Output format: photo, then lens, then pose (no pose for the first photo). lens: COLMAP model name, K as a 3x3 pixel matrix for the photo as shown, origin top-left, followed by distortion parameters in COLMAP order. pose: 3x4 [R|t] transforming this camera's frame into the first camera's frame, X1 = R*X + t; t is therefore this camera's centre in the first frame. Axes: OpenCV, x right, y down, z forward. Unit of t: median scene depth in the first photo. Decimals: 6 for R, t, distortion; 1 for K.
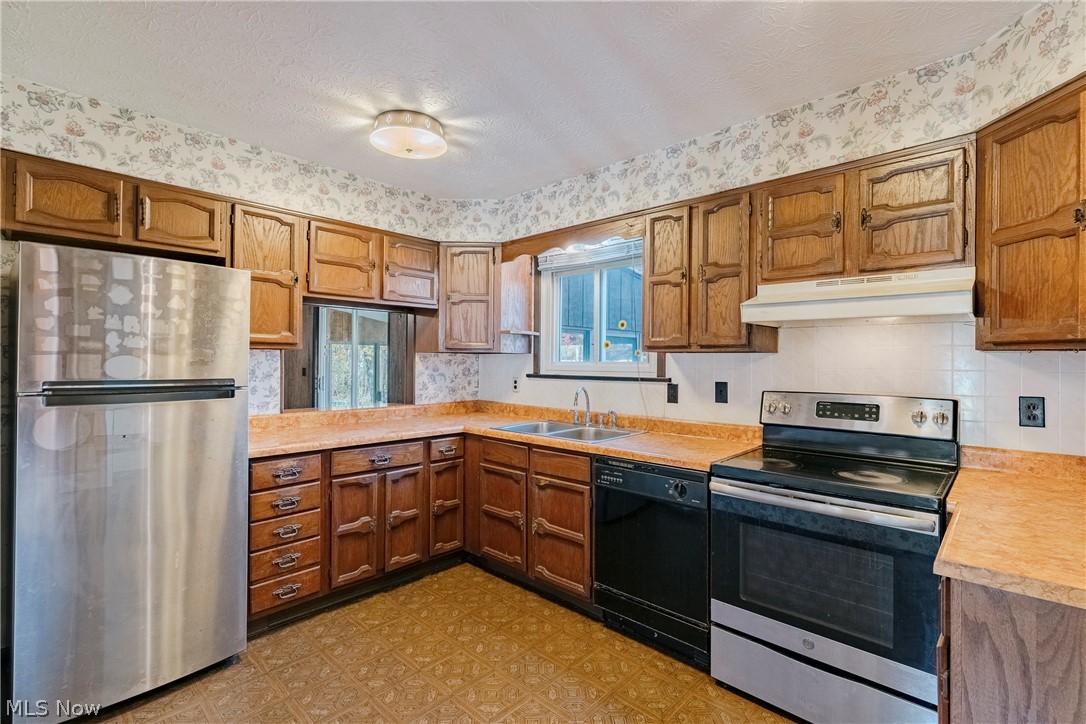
lens RADIAL K [[501.7, 0, 543.2], [0, 501.7, 359.8], [0, 0, 1]] dist [-0.000872, 0.000177]
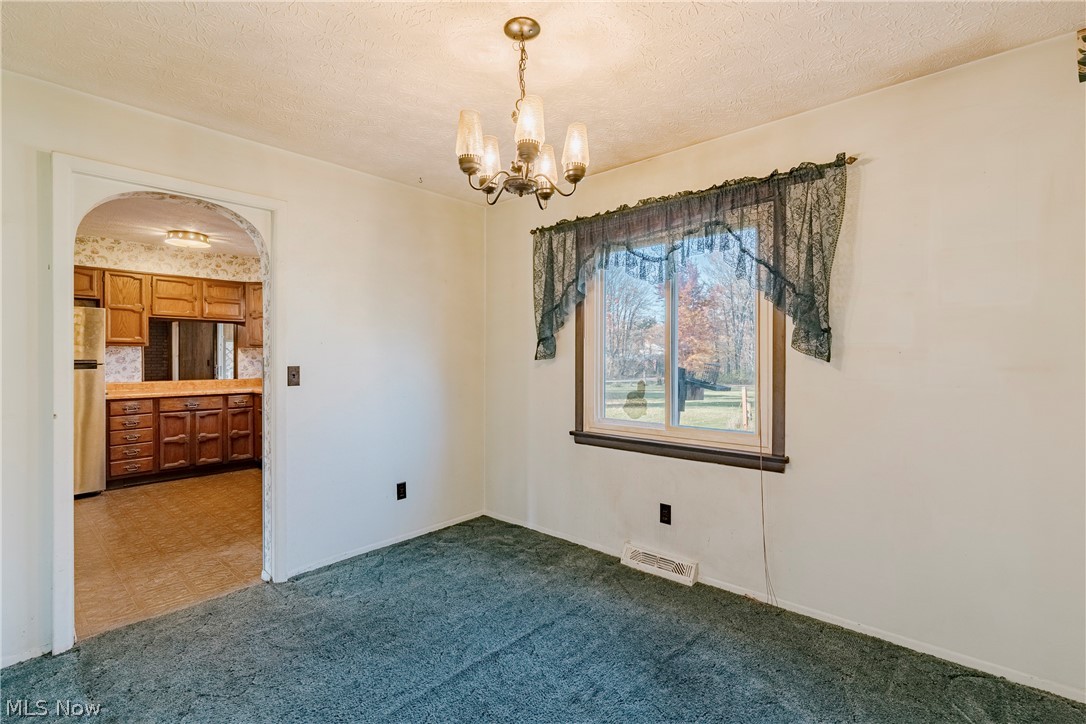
lens RADIAL K [[501.7, 0, 543.2], [0, 501.7, 359.8], [0, 0, 1]] dist [-0.000872, 0.000177]
pose [[0.999893, -0.009251, 0.011373, 0.951923], [0.009178, 0.999937, 0.006418, 0.031965], [-0.011432, -0.006313, 0.999915, -0.867079]]
